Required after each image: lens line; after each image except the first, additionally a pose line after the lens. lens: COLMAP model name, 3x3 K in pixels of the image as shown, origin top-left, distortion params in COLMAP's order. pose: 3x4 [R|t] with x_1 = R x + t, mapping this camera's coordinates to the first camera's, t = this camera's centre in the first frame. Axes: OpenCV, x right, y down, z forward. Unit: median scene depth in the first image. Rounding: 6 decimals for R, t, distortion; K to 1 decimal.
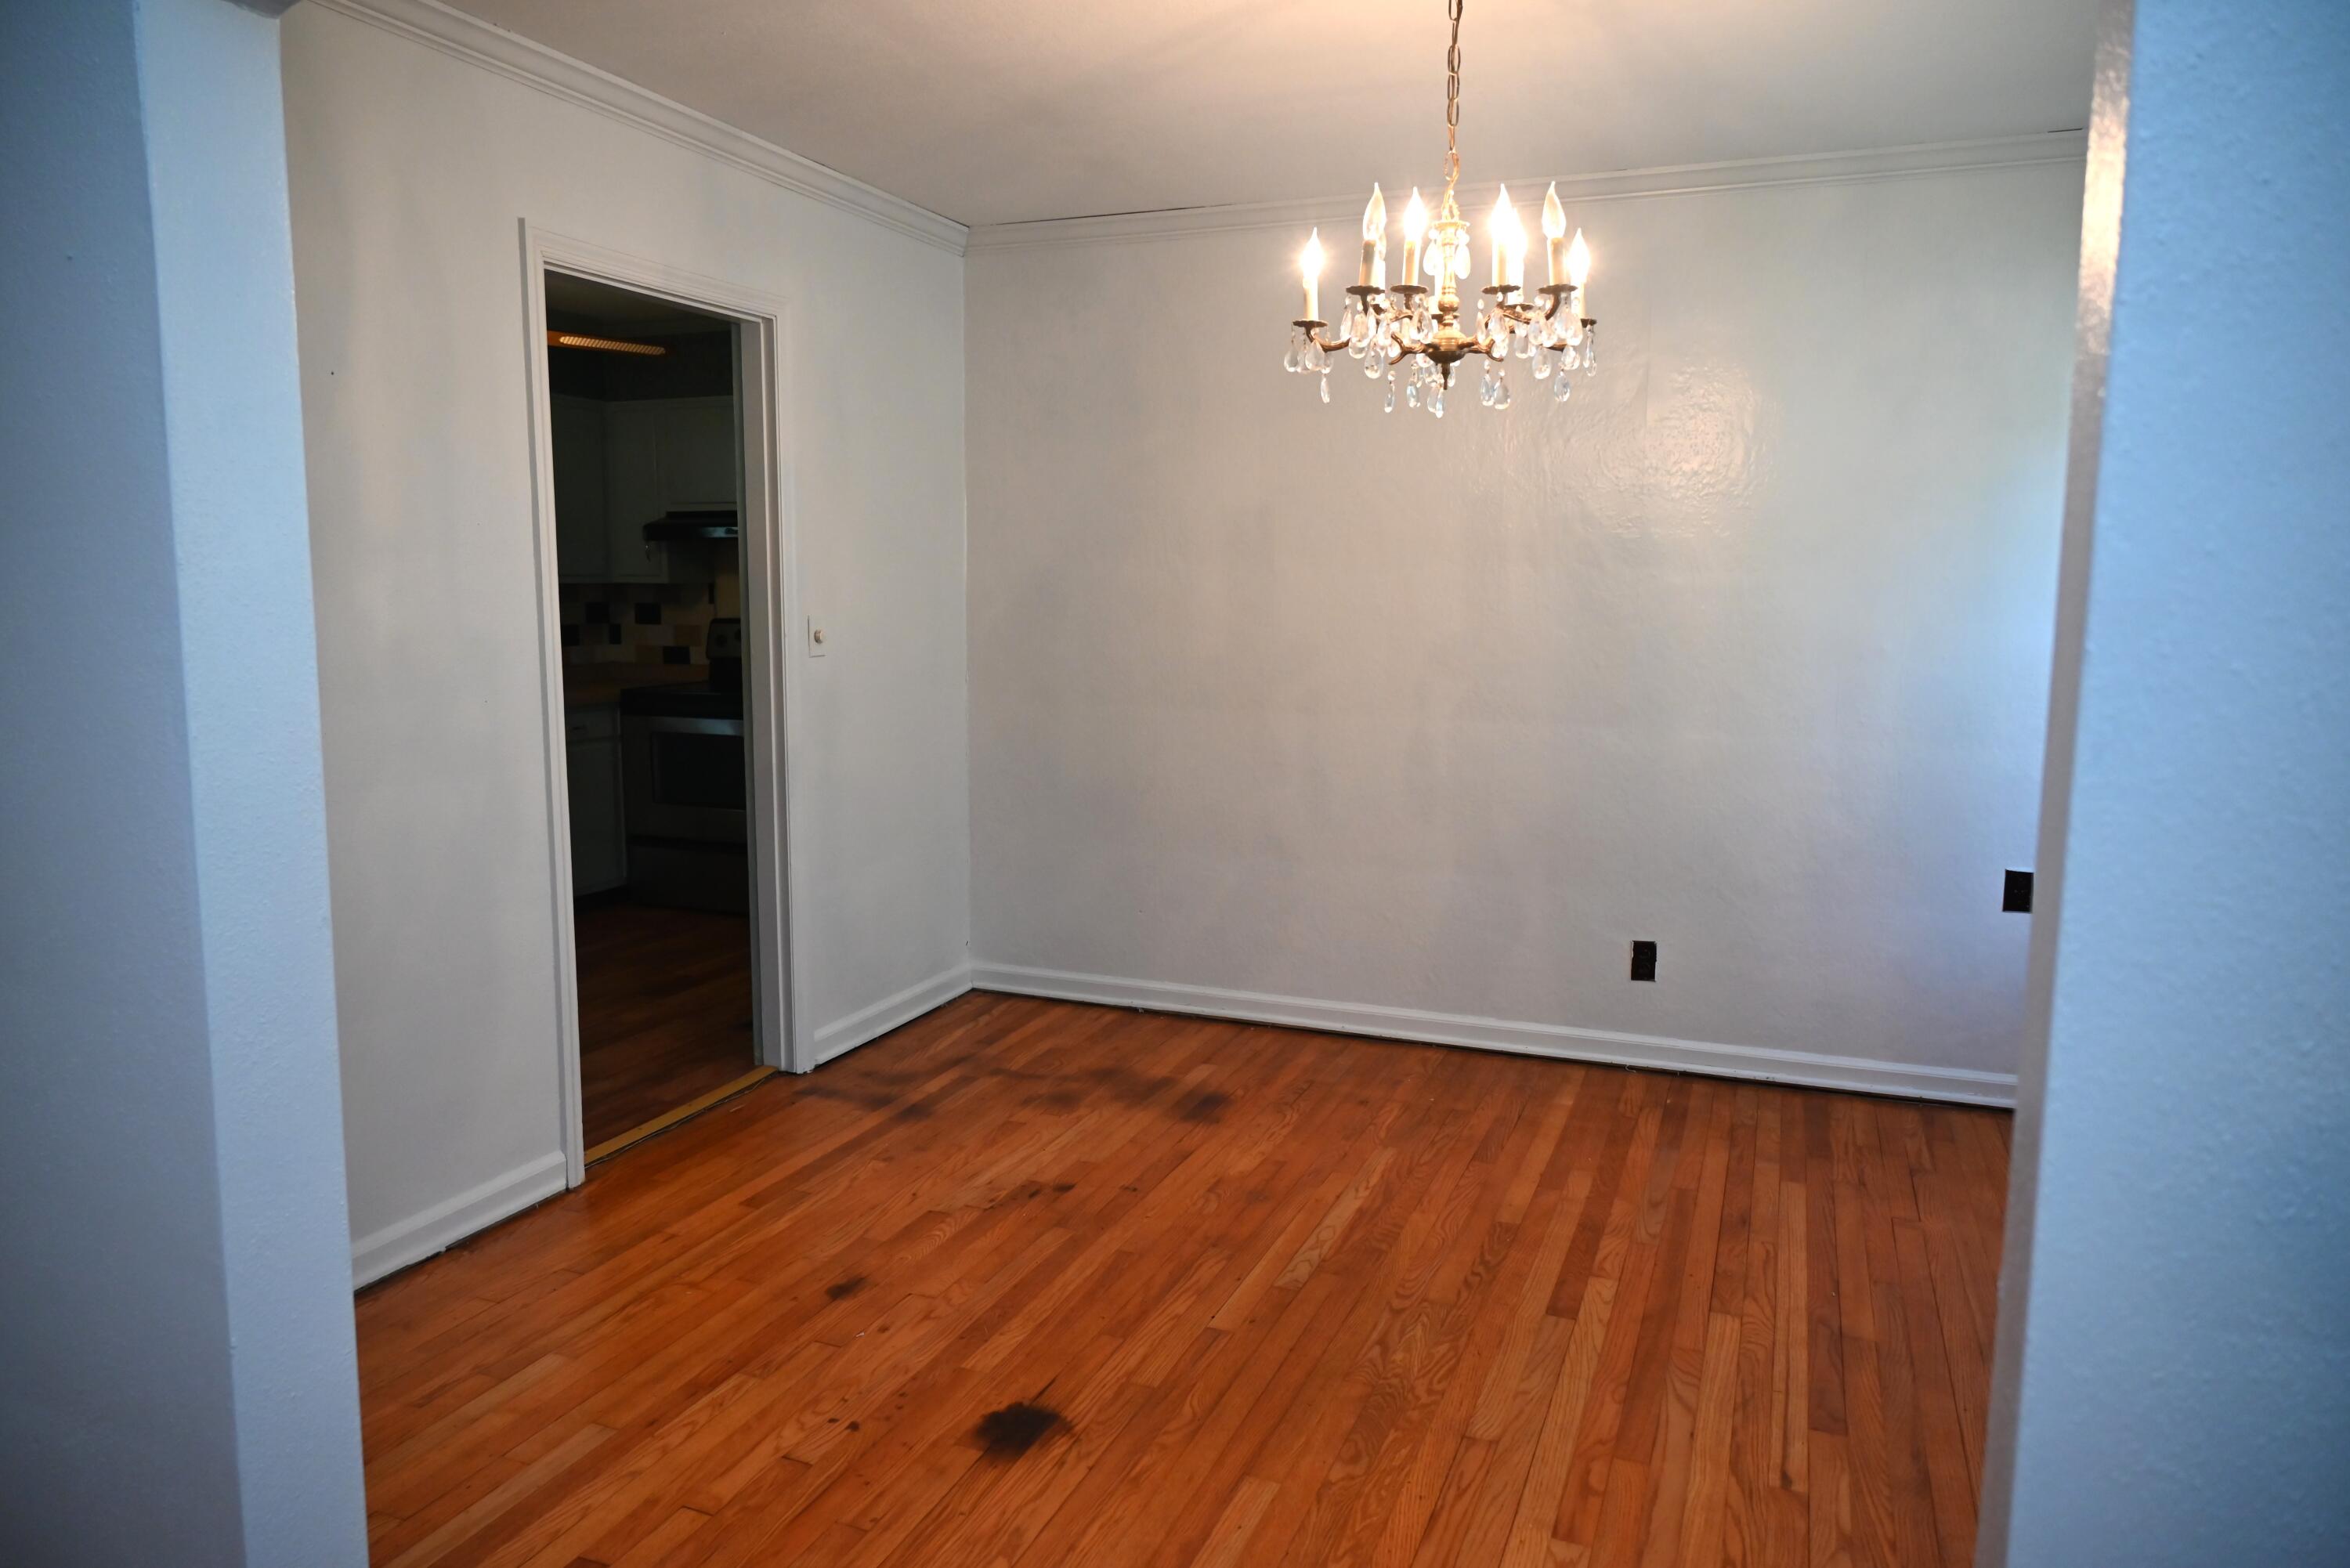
lens RADIAL K [[1540.0, 0, 1172.6], [0, 1540.0, 785.3], [0, 0, 1]] dist [-0.010809, 0.000059]
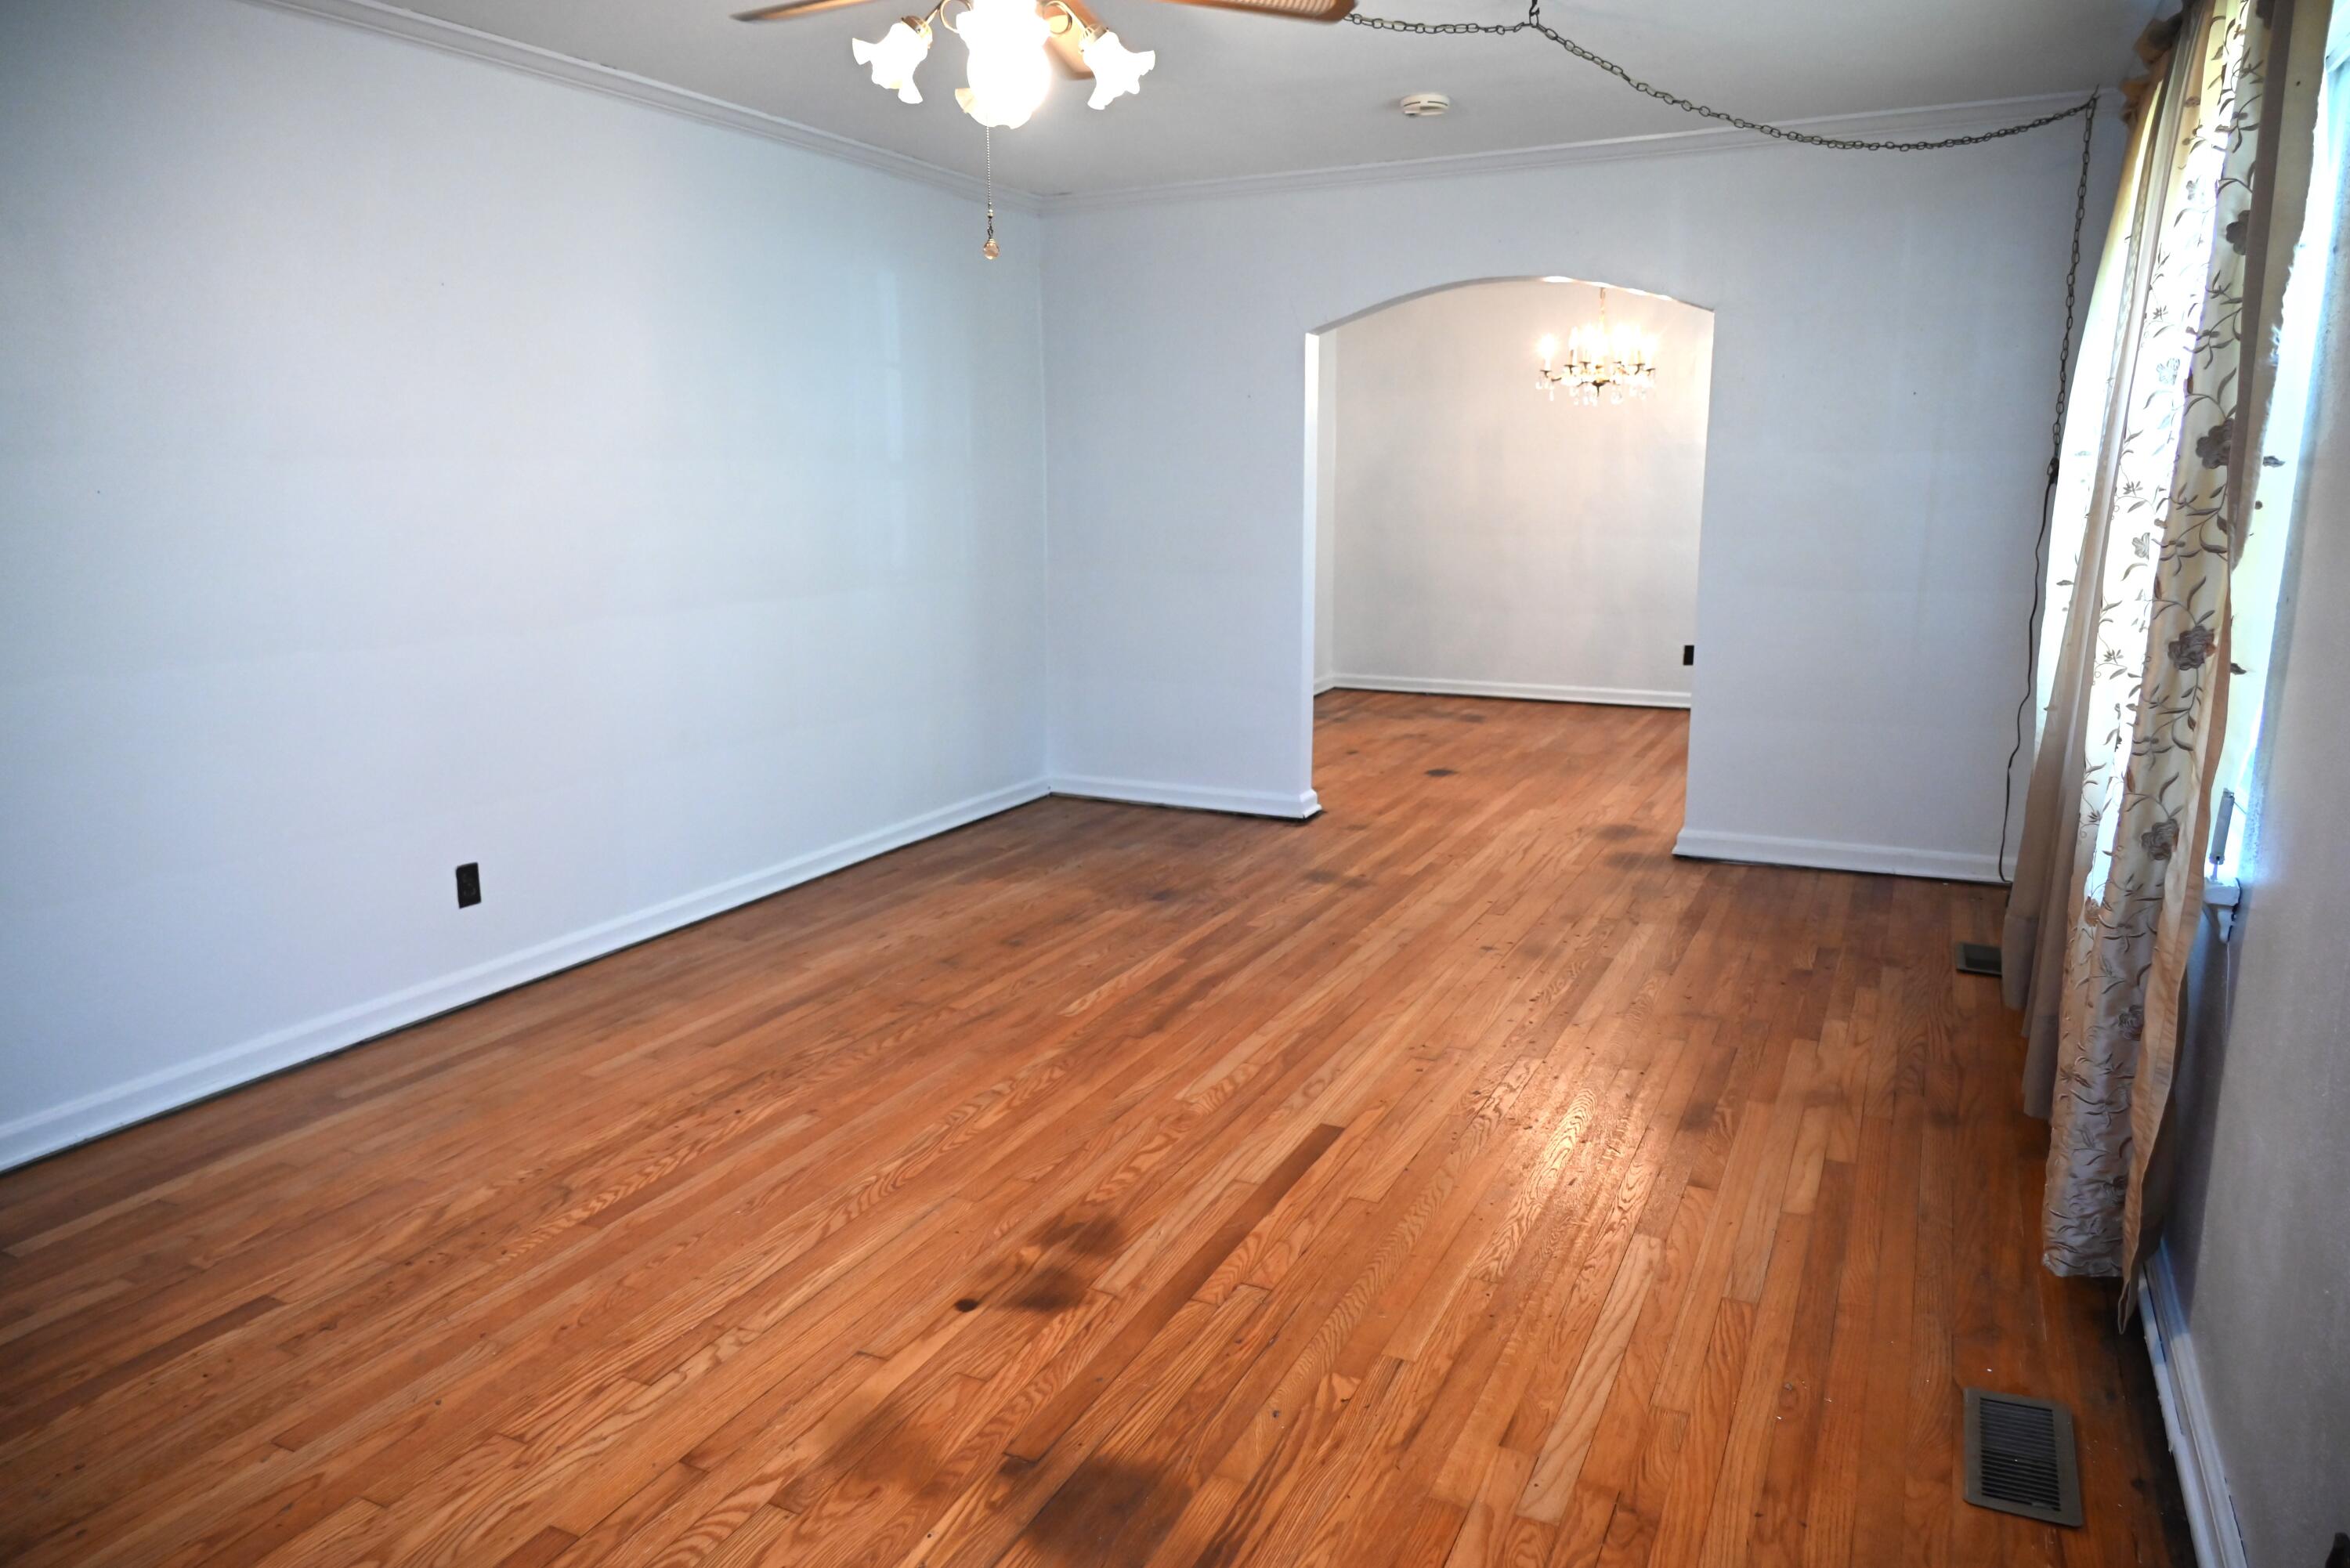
lens RADIAL K [[1540.0, 0, 1172.6], [0, 1540.0, 785.3], [0, 0, 1]] dist [-0.010809, 0.000059]
pose [[0.996868, 0.001873, -0.079066, -0.289059], [0.003949, 0.997294, 0.073413, 0.182797], [0.078990, -0.073495, 0.994163, -1.469290]]
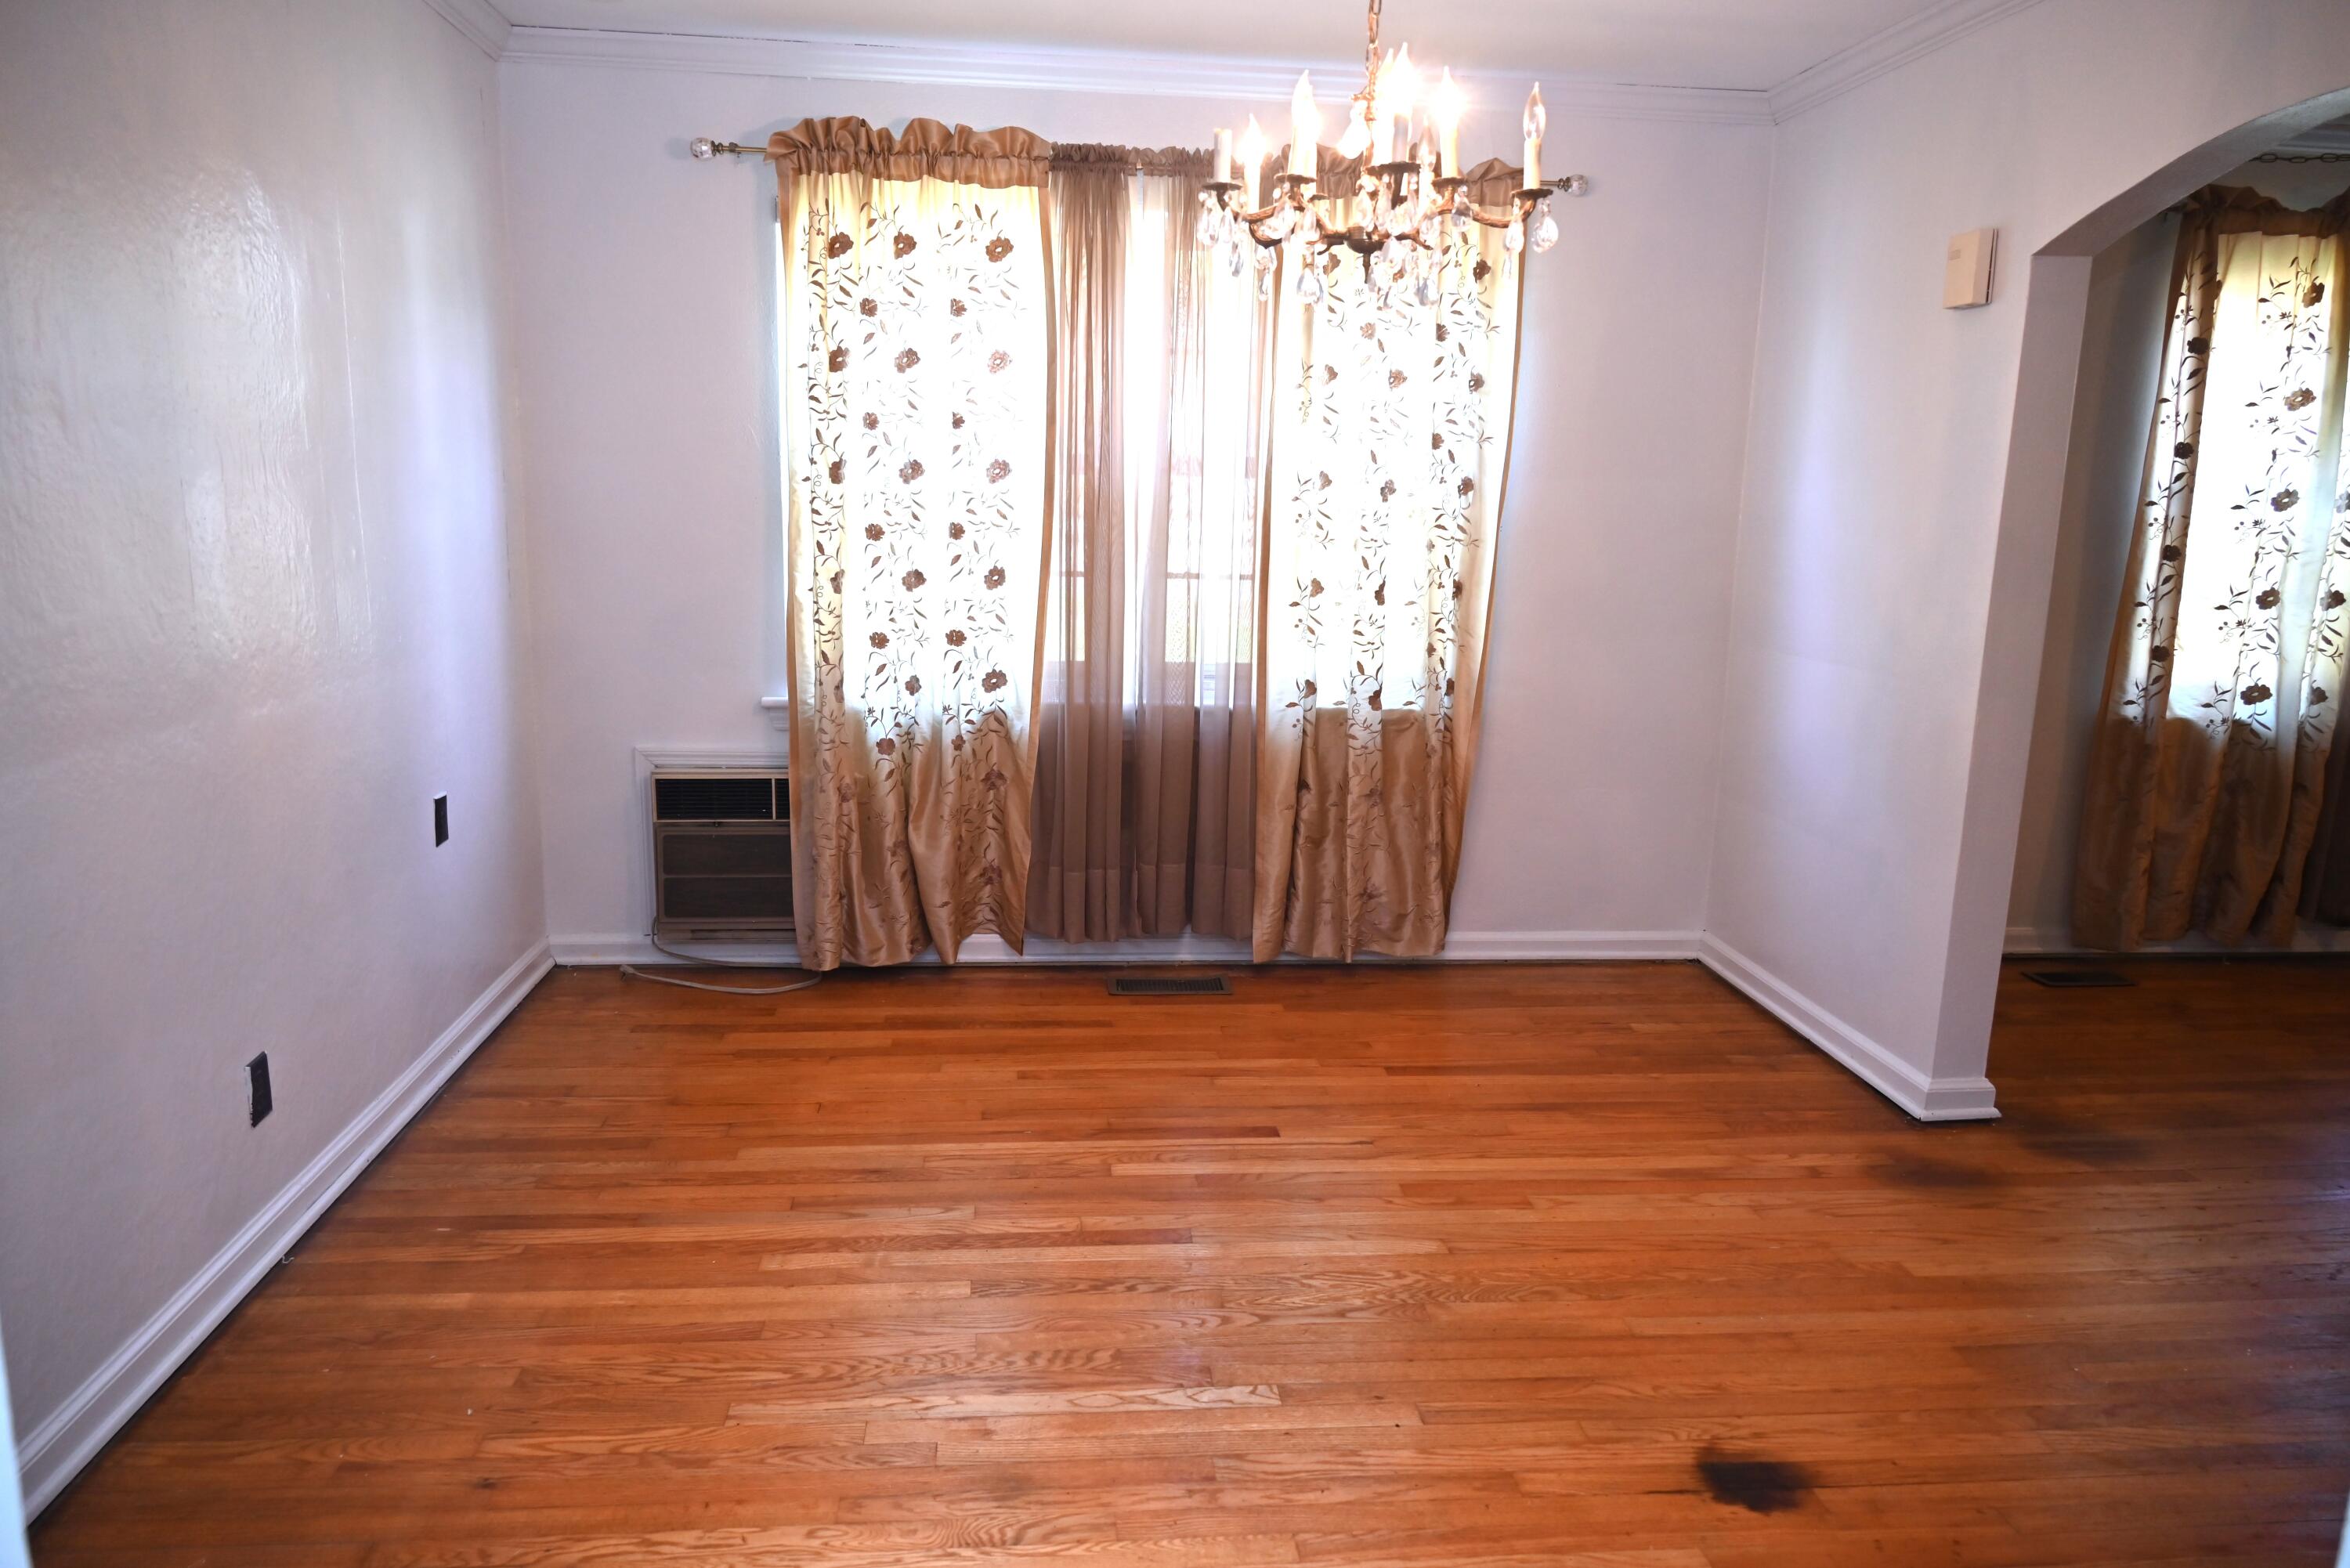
lens RADIAL K [[1540.0, 0, 1172.6], [0, 1540.0, 785.3], [0, 0, 1]] dist [-0.010809, 0.000059]
pose [[-0.461304, -0.187588, 0.867185, -0.501019], [0.086019, 0.963333, 0.254145, -0.171328], [-0.883062, 0.191832, -0.428254, 1.258466]]
